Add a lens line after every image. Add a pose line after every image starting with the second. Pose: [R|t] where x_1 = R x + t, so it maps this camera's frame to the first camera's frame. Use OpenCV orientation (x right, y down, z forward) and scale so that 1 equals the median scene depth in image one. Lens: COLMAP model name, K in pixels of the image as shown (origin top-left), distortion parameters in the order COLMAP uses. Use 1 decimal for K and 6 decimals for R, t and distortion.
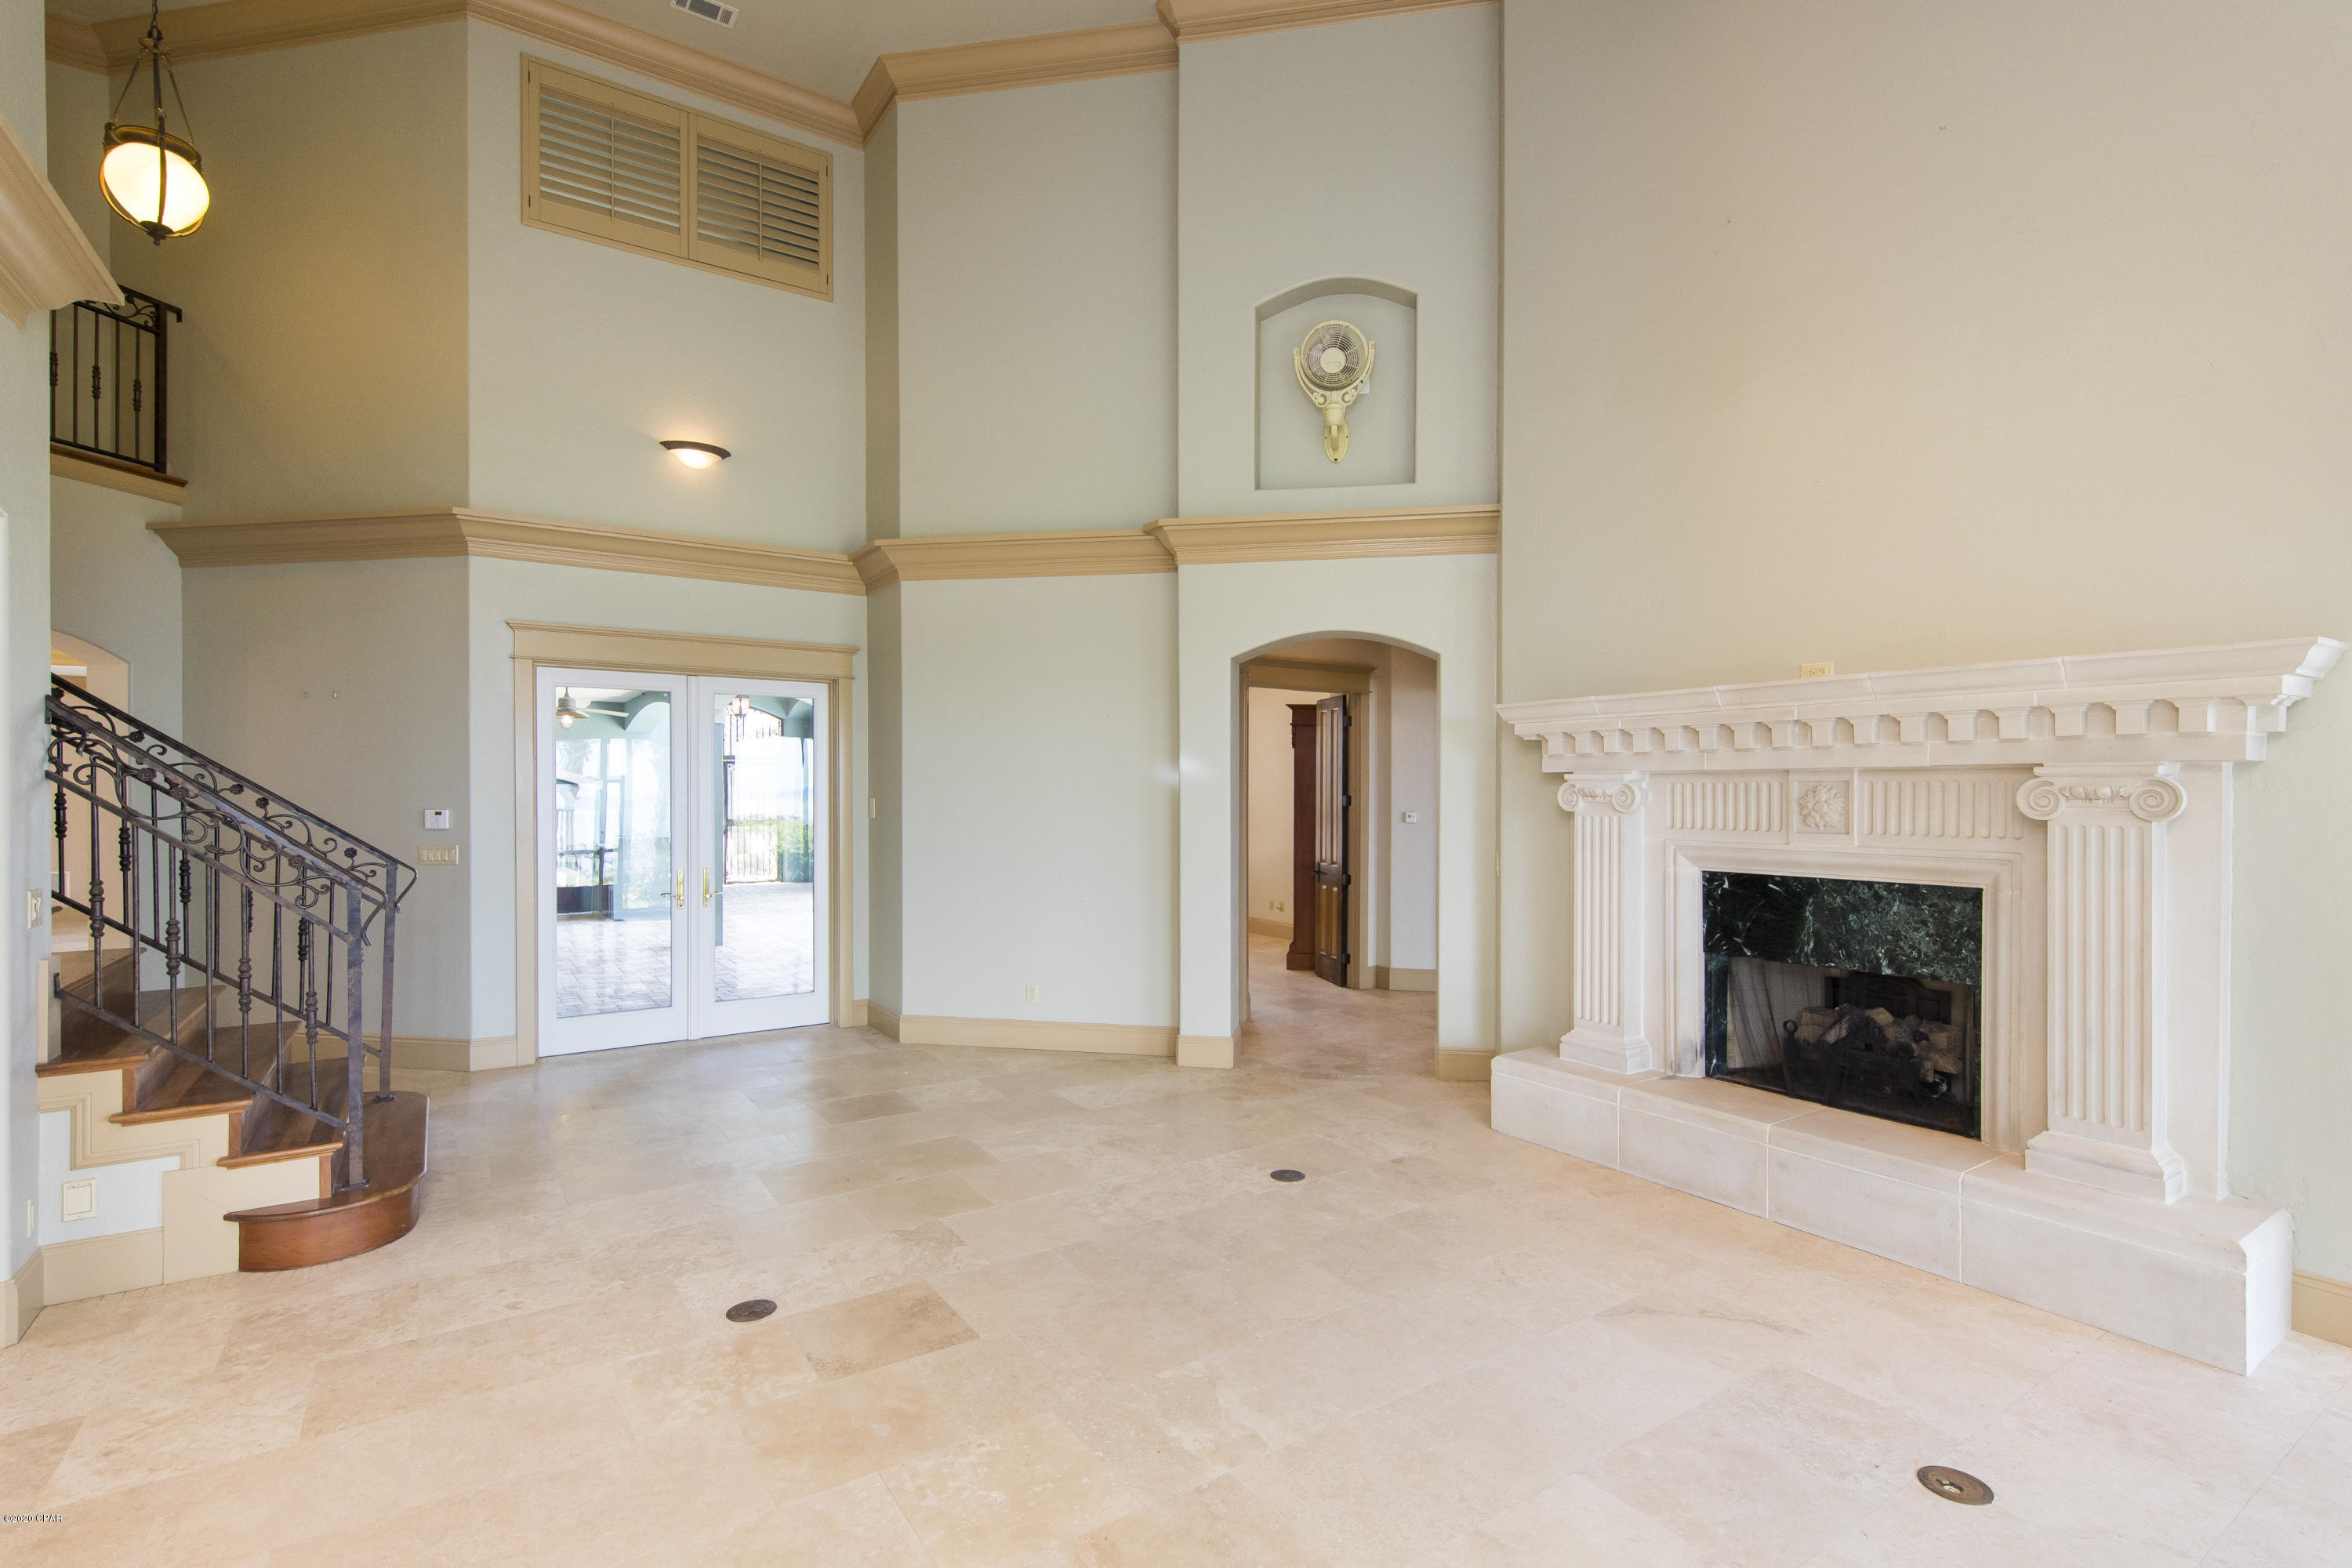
lens RADIAL K [[1152.6, 0, 1175.9], [0, 1152.6, 788.8], [0, 0, 1]] dist [0.003801, -0.000072]
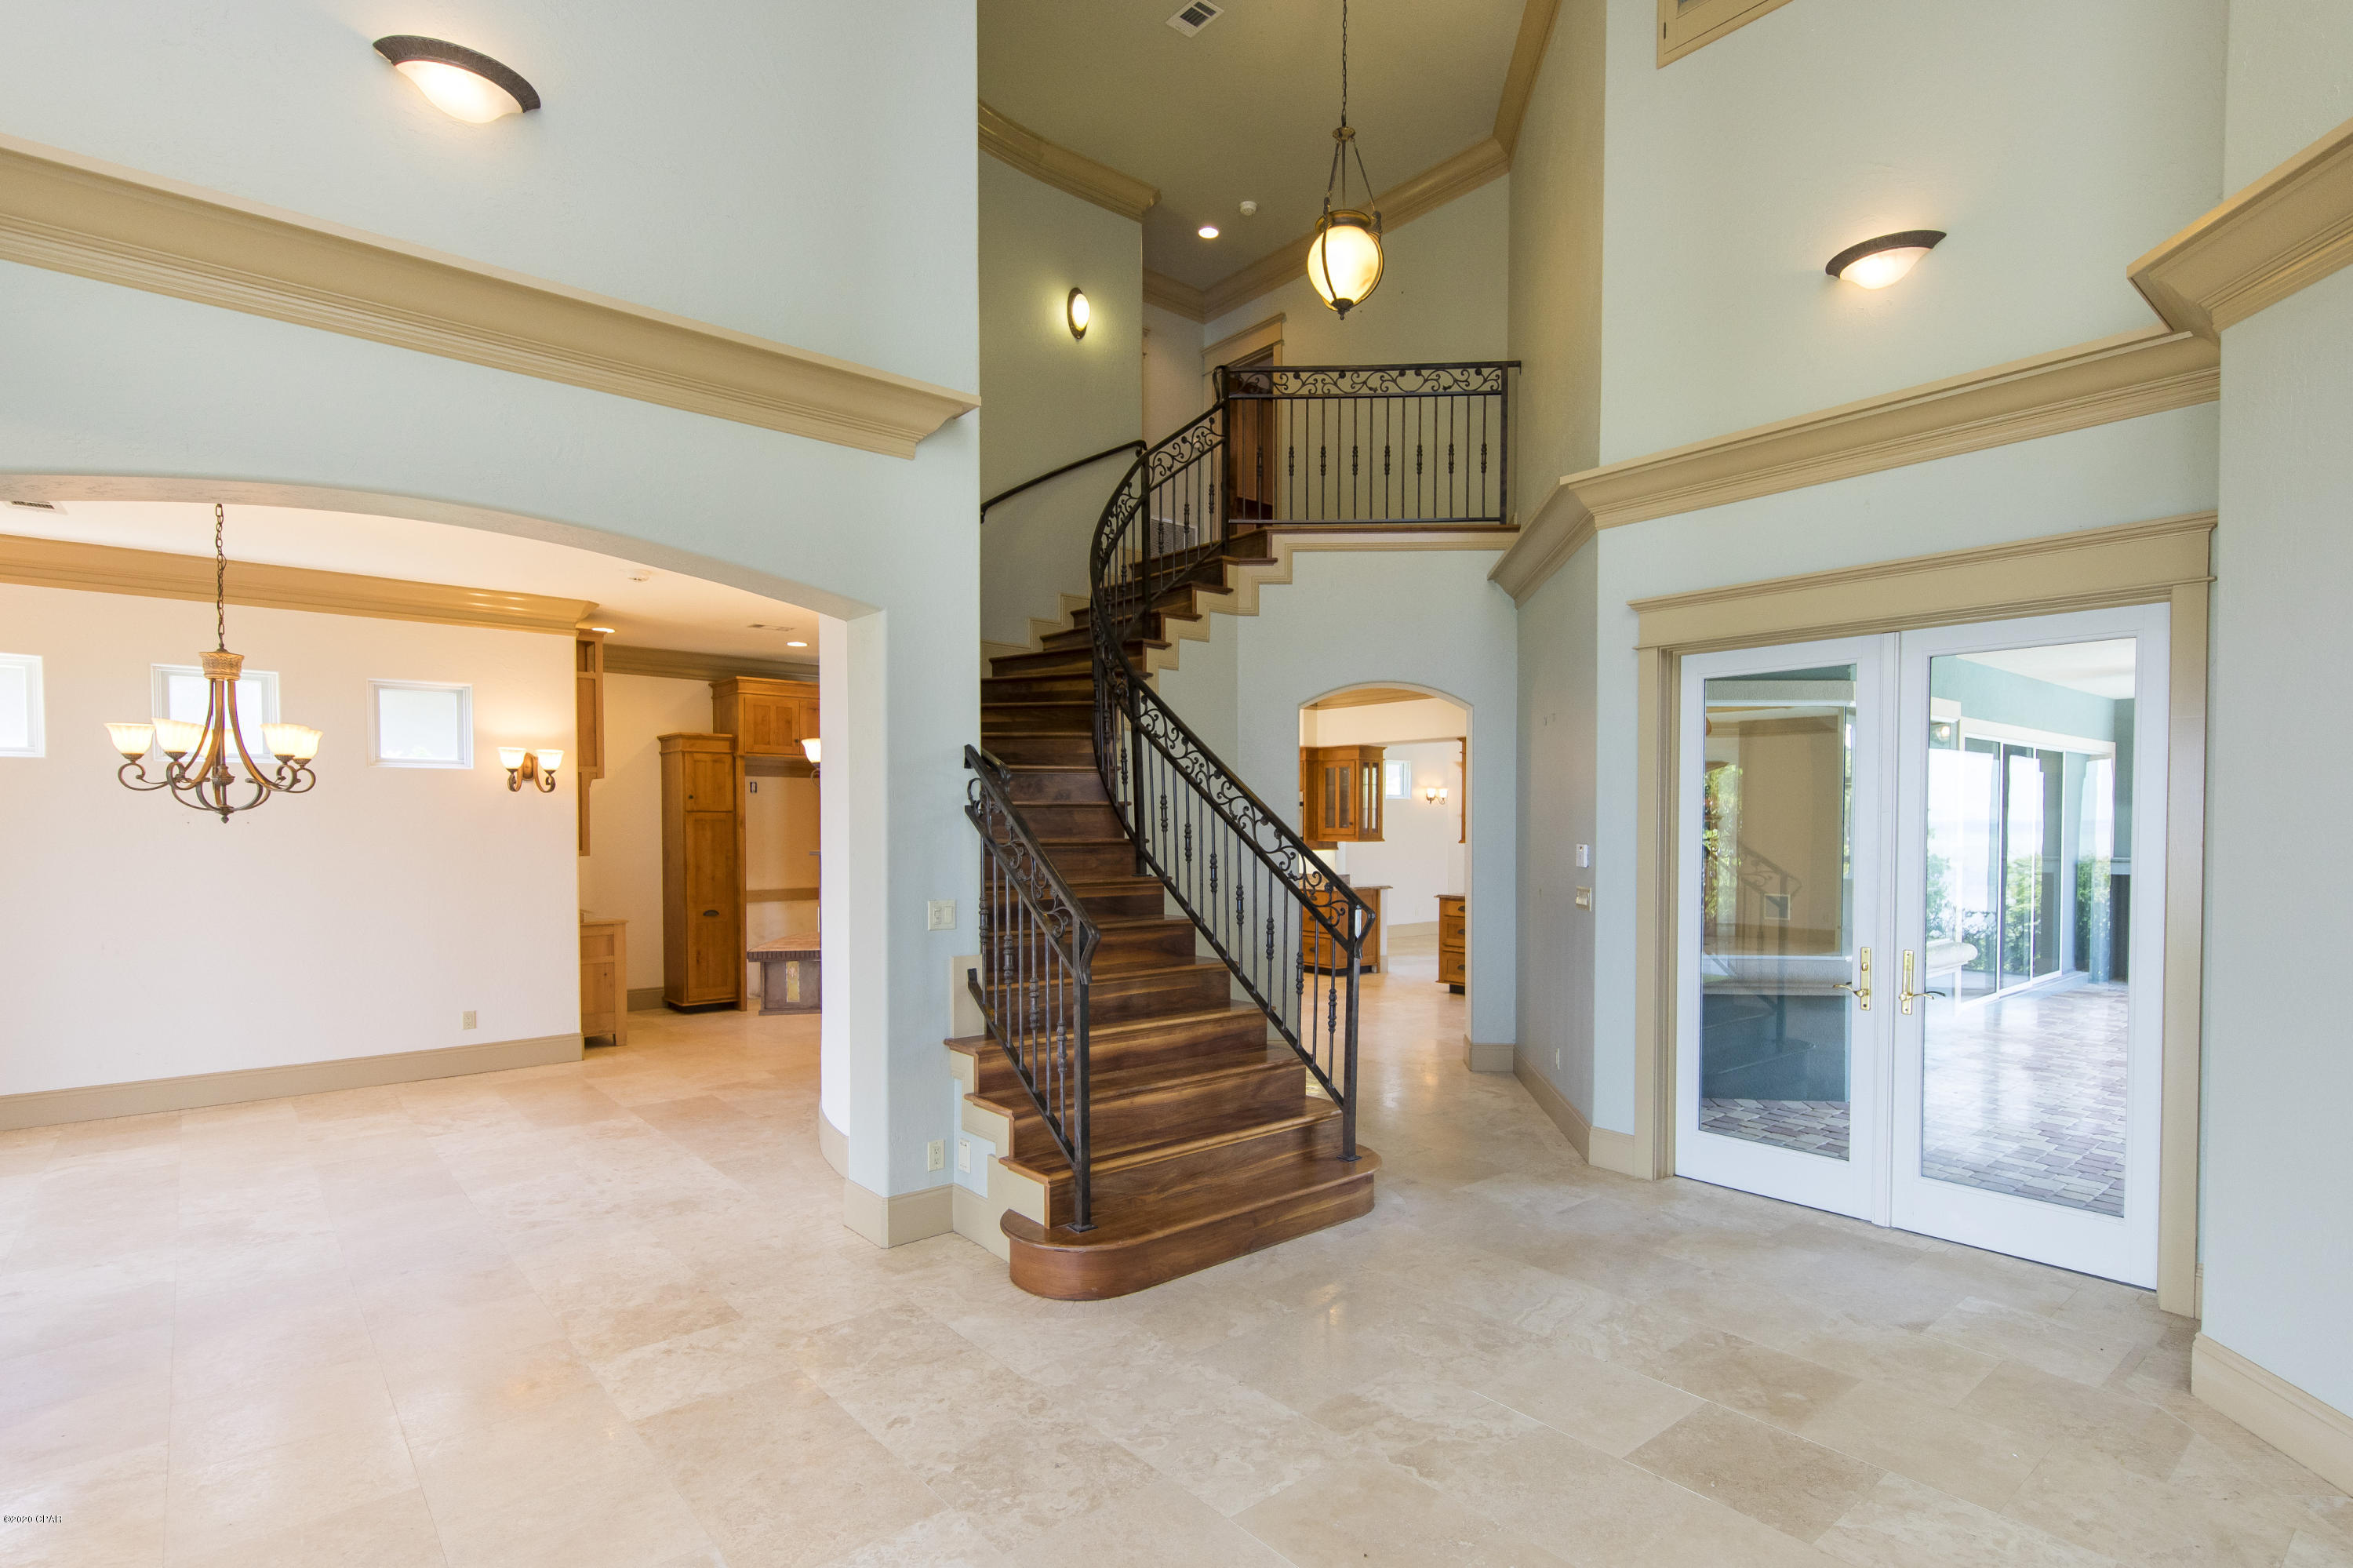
lens RADIAL K [[1153.1, 0, 1165.1], [0, 1153.1, 853.5], [0, 0, 1]] dist [0.003801, -0.000072]
pose [[0.117247, 0.025684, -0.992771, 0.192321], [0.001295, 0.999661, 0.026015, 0.002677], [0.993102, -0.004336, 0.117174, 0.730237]]
